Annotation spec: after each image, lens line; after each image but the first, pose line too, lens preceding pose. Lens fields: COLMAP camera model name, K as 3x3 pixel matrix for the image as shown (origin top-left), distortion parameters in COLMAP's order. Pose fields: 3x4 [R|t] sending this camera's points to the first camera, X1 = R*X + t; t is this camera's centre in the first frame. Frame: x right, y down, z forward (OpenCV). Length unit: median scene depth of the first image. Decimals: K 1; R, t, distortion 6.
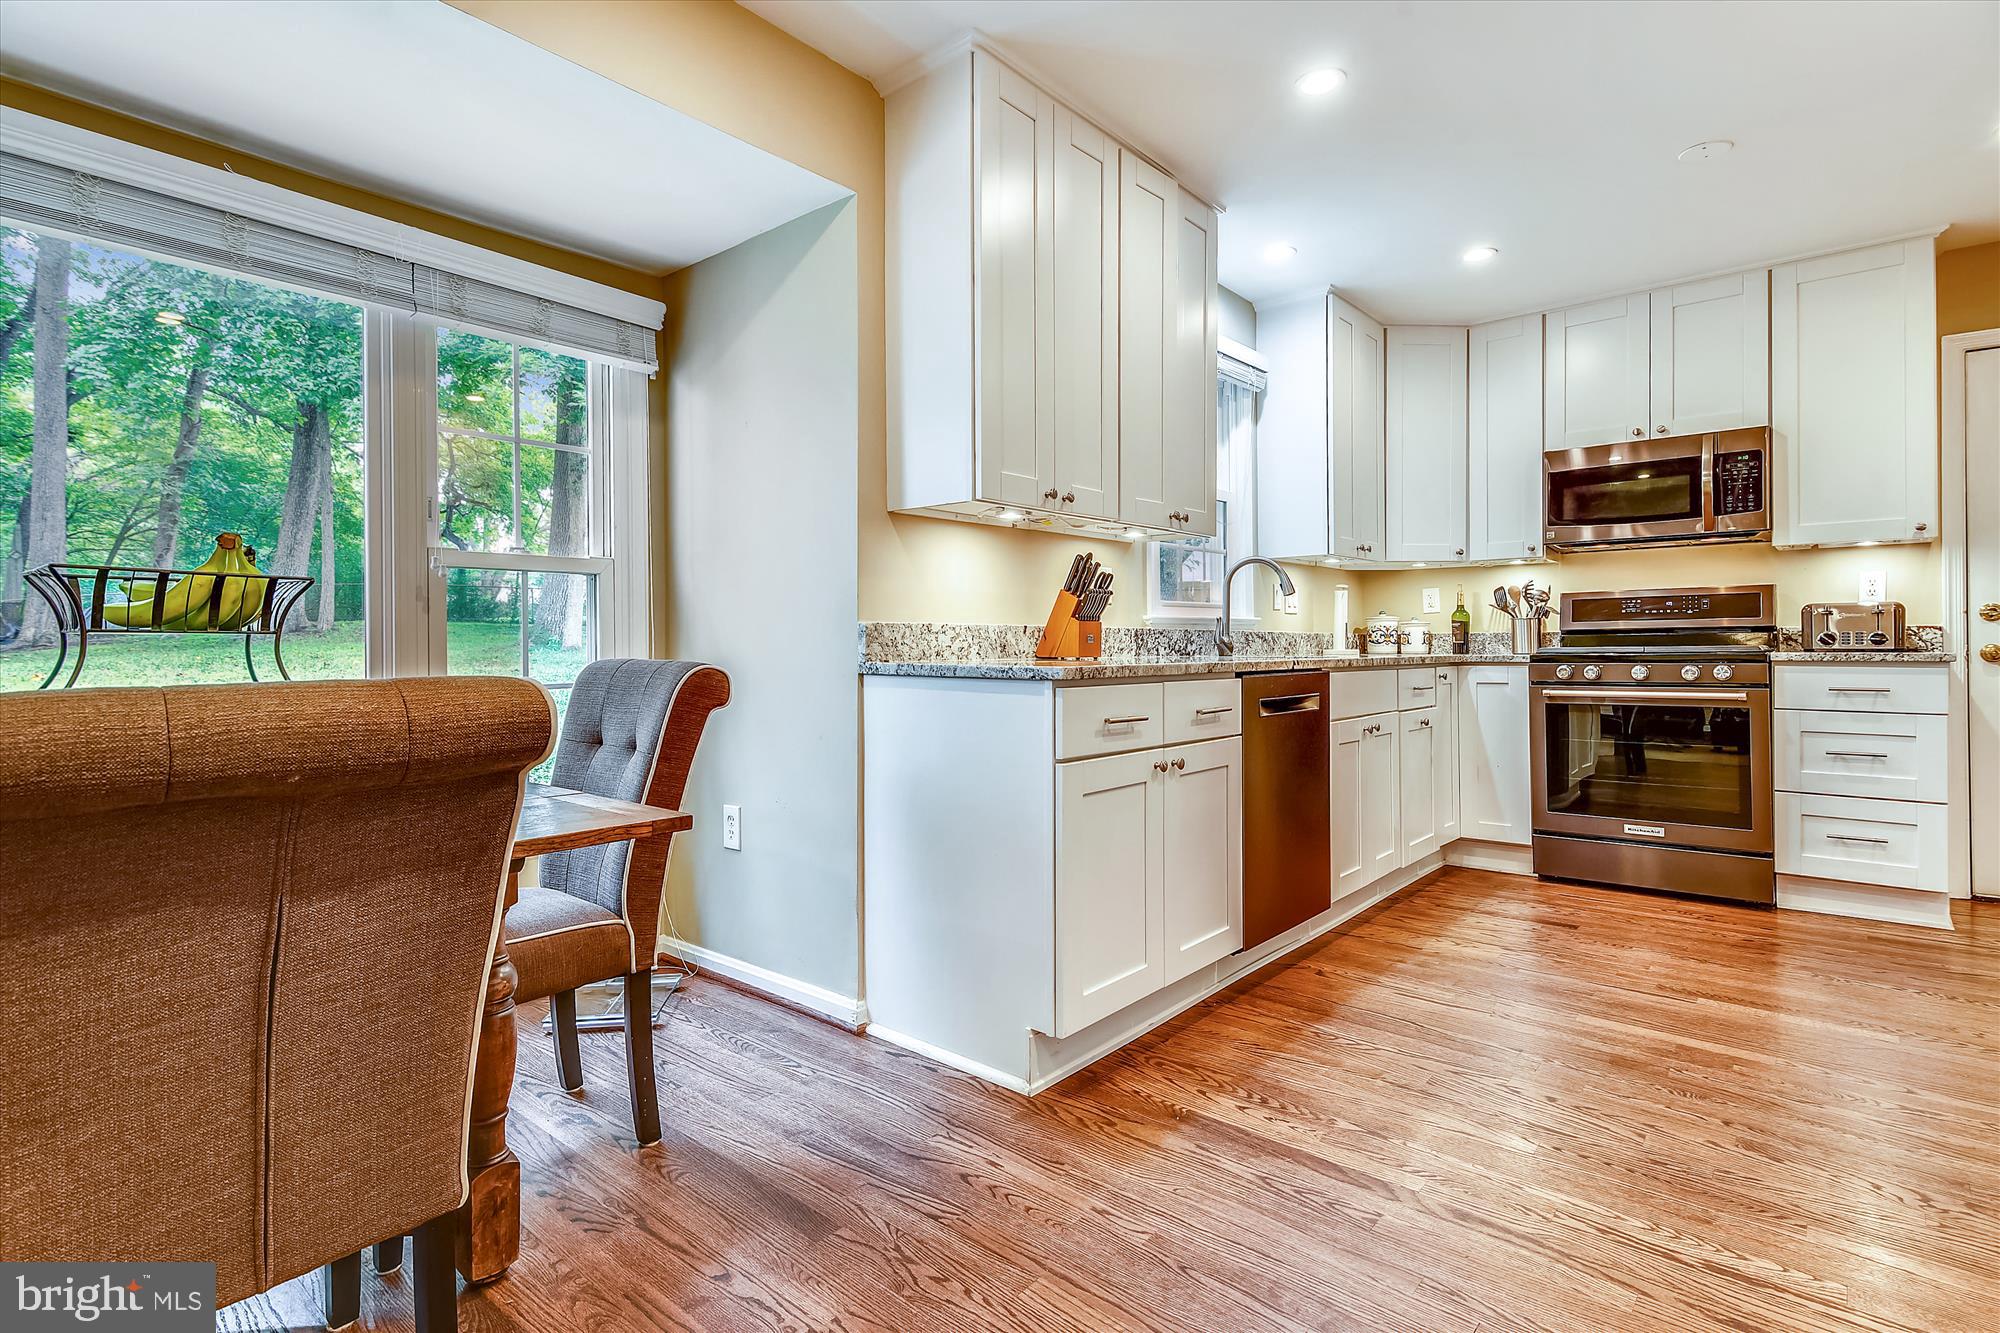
lens RADIAL K [[964.2, 0, 984.6], [0, 964.2, 640.1], [0, 0, 1]] dist [0.032519, -0.012389]
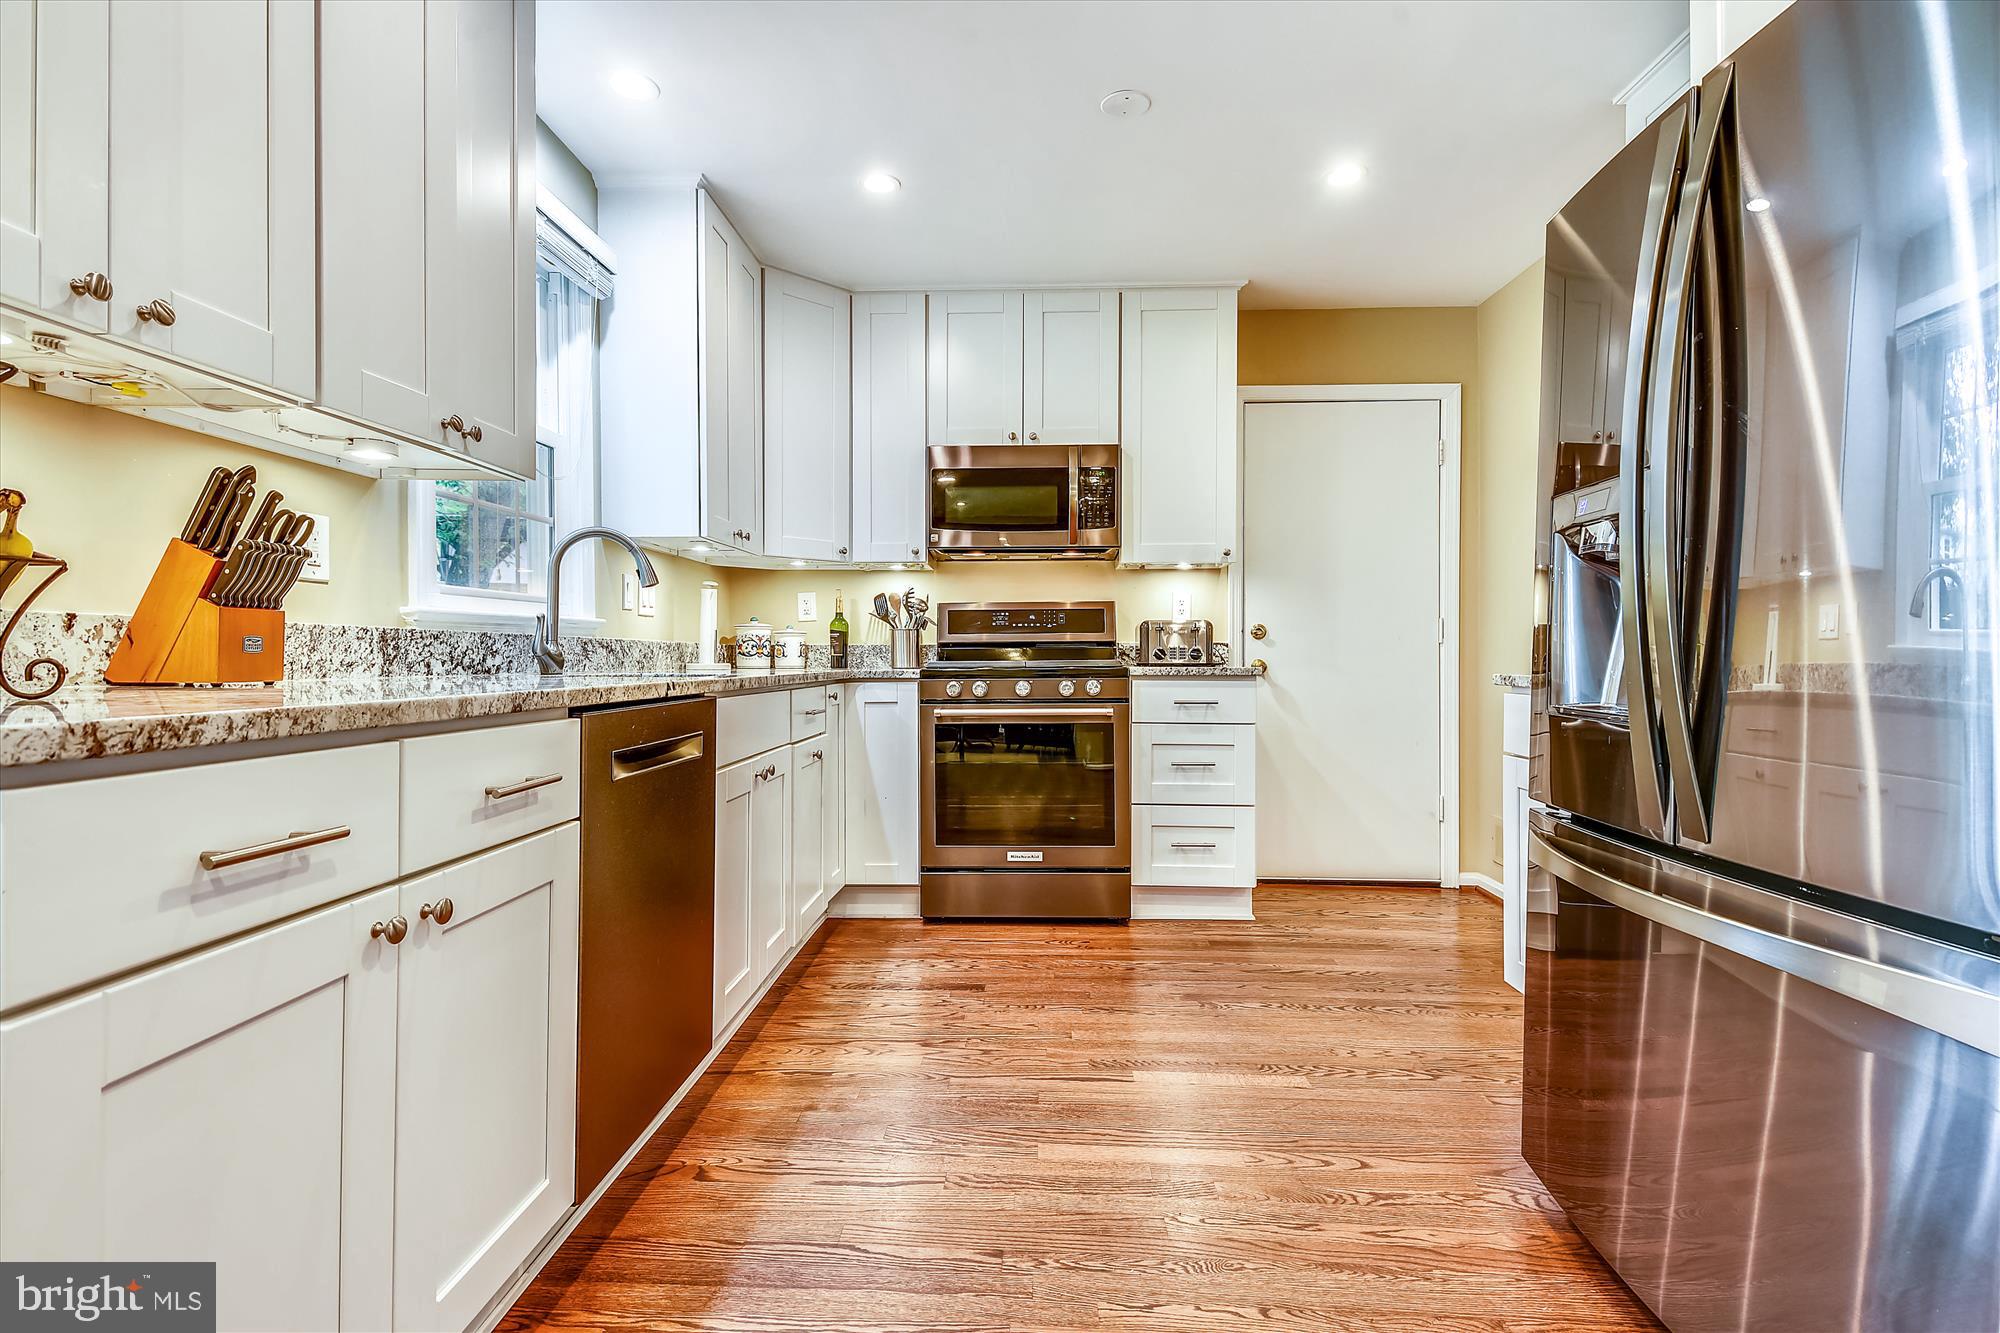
lens RADIAL K [[964.2, 0, 995.7], [0, 964.2, 656.3], [0, 0, 1]] dist [0.032519, -0.012389]
pose [[0.782382, 0.004665, 0.622782, 0.076079], [-0.007157, 0.999973, 0.001502, 0.001093], [-0.622758, -0.005632, 0.782394, 0.300274]]
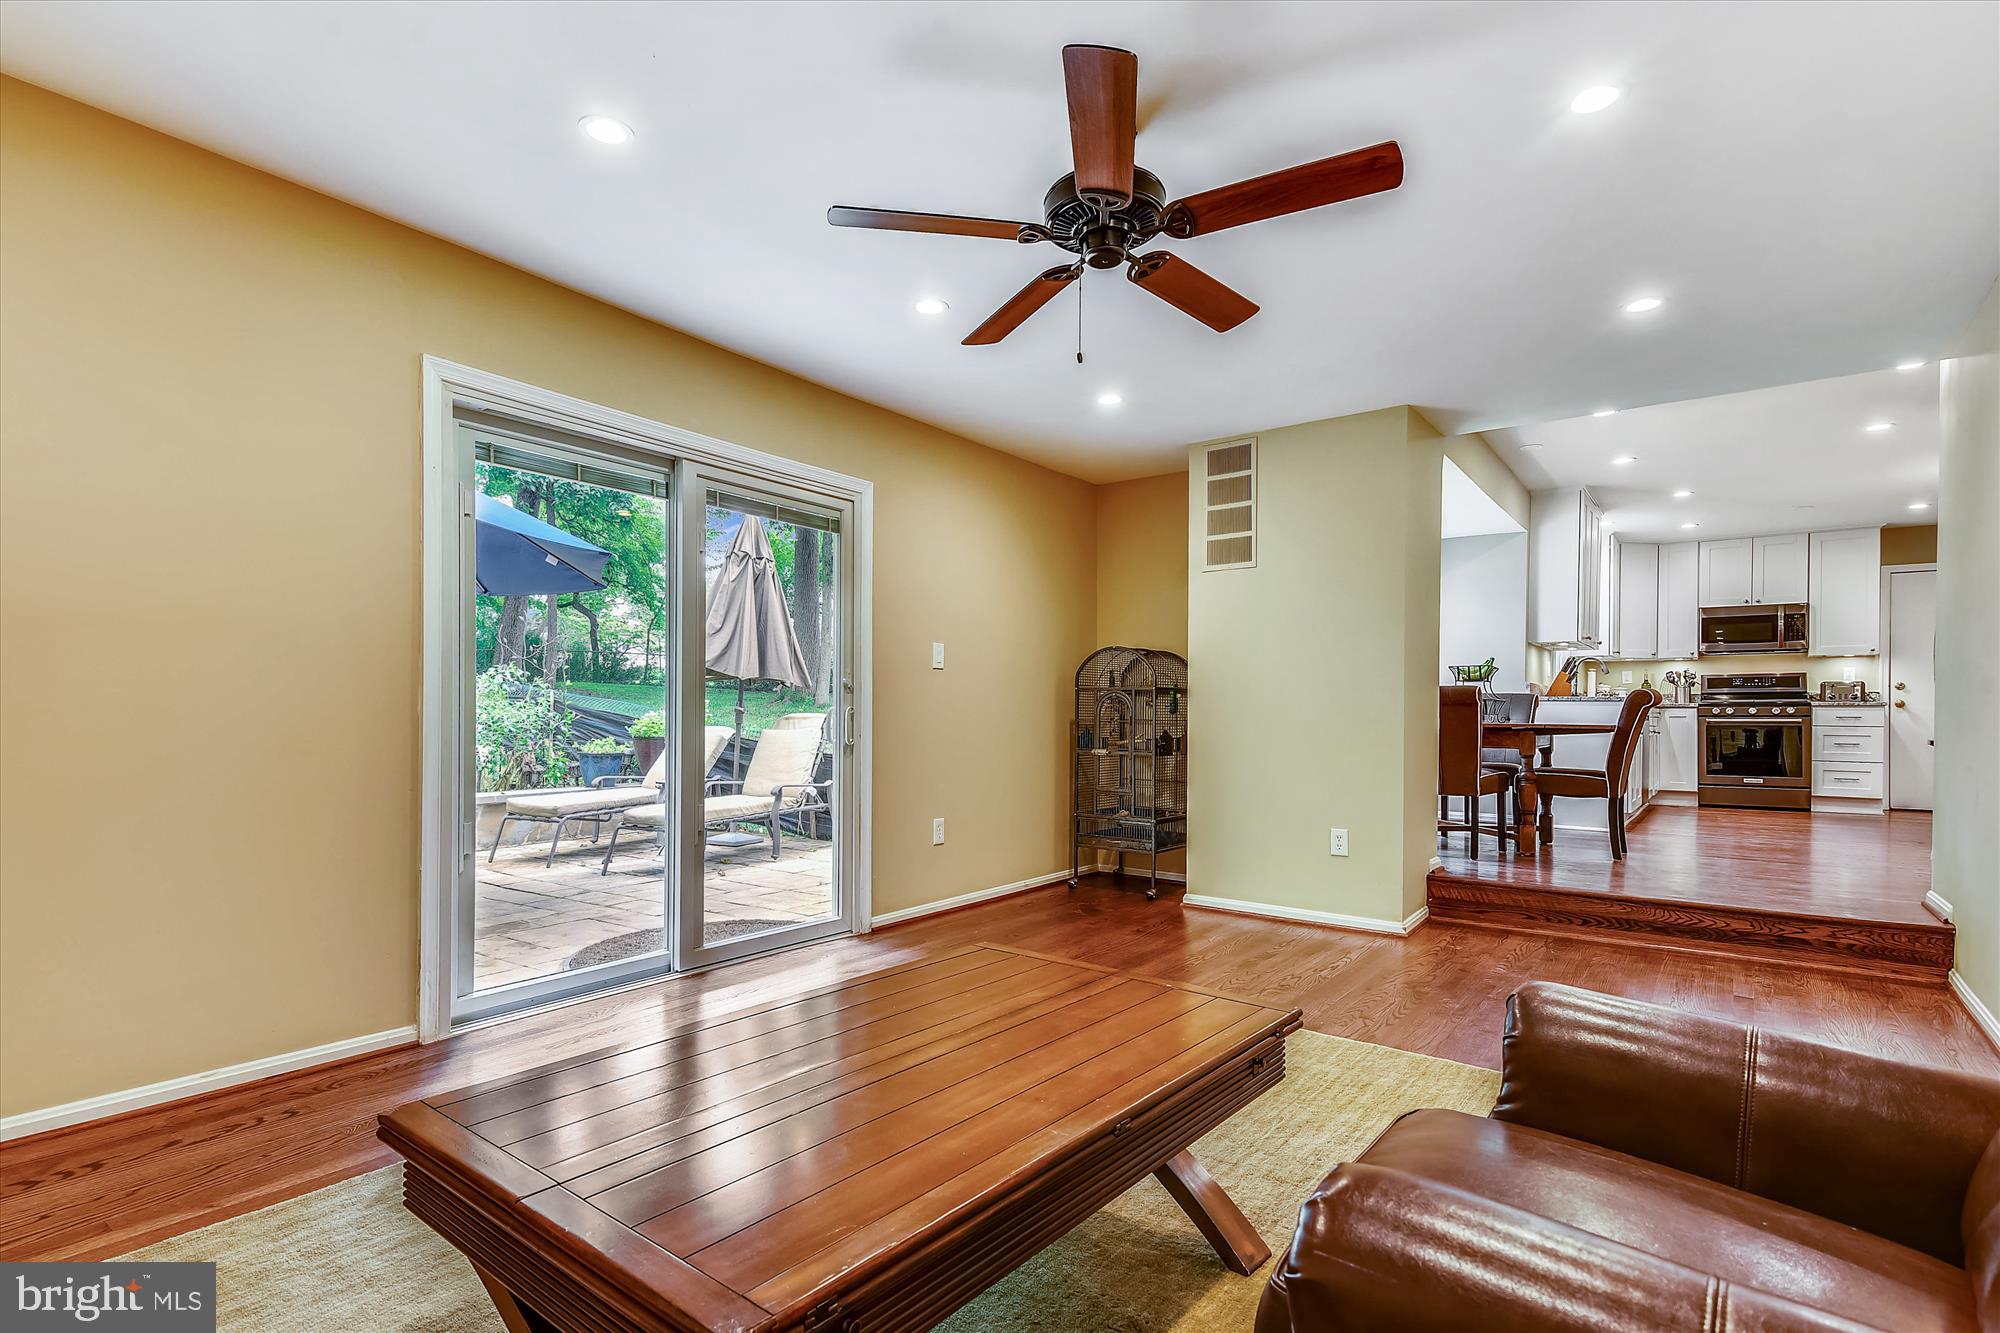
lens RADIAL K [[964.2, 0, 998.7], [0, 964.2, 710.0], [0, 0, 1]] dist [0.032519, -0.012389]
pose [[0.997679, 0.012721, 0.066899, -1.255288], [-0.012755, 0.999919, 0.000089, 0.054853], [-0.066892, -0.000943, 0.997760, -1.174442]]
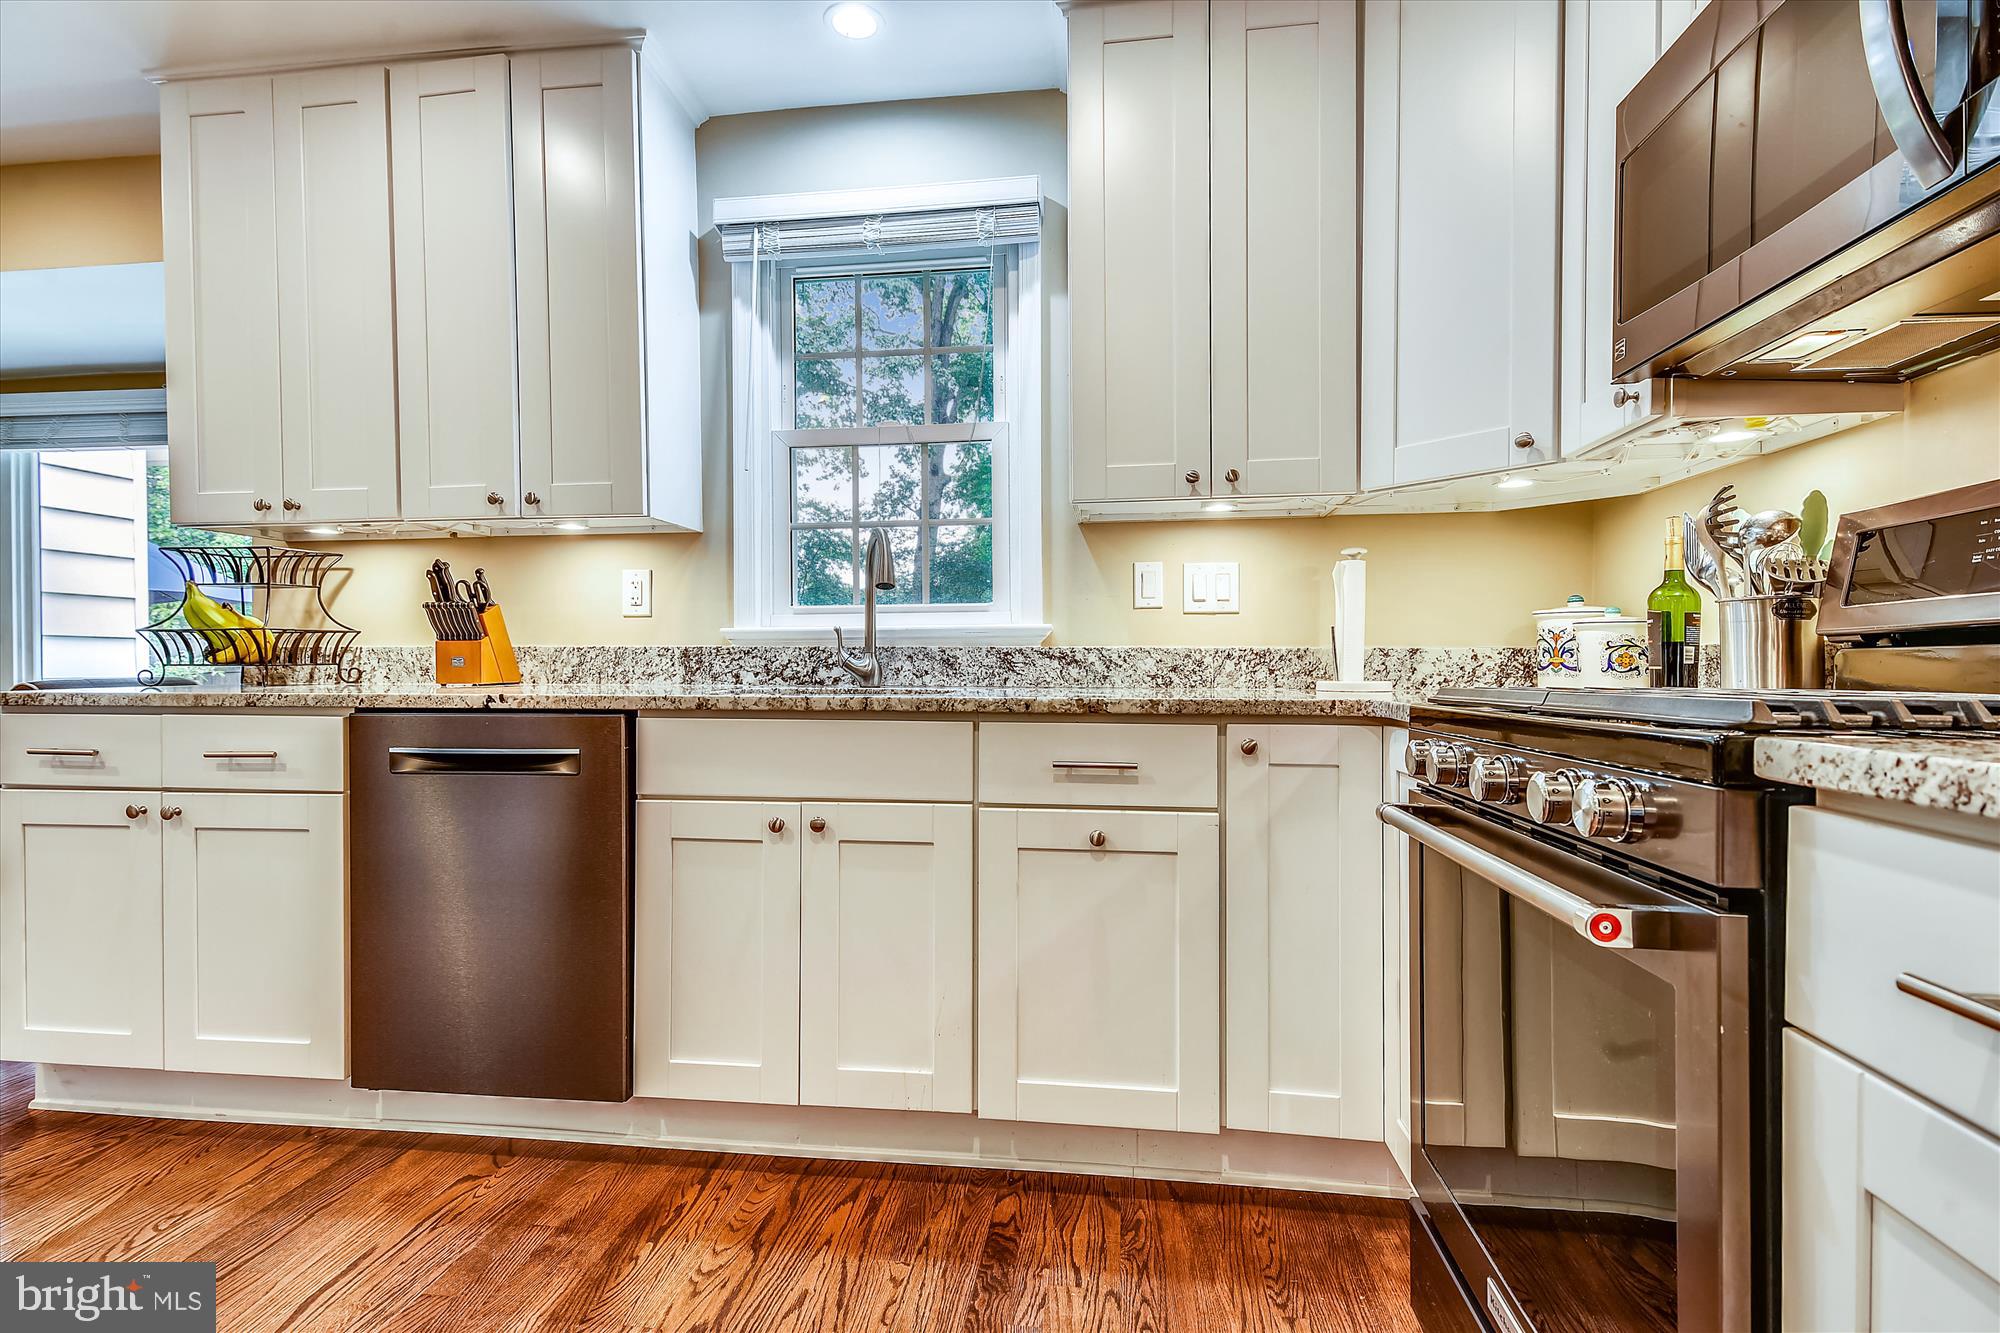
lens RADIAL K [[964.2, 0, 982.3], [0, 964.2, 673.3], [0, 0, 1]] dist [0.032519, -0.012389]
pose [[0.551868, 0.012700, -0.833835, 0.841854], [0.002139, 0.999859, 0.016645, -0.003328], [0.833929, -0.010970, 0.551763, 0.727729]]
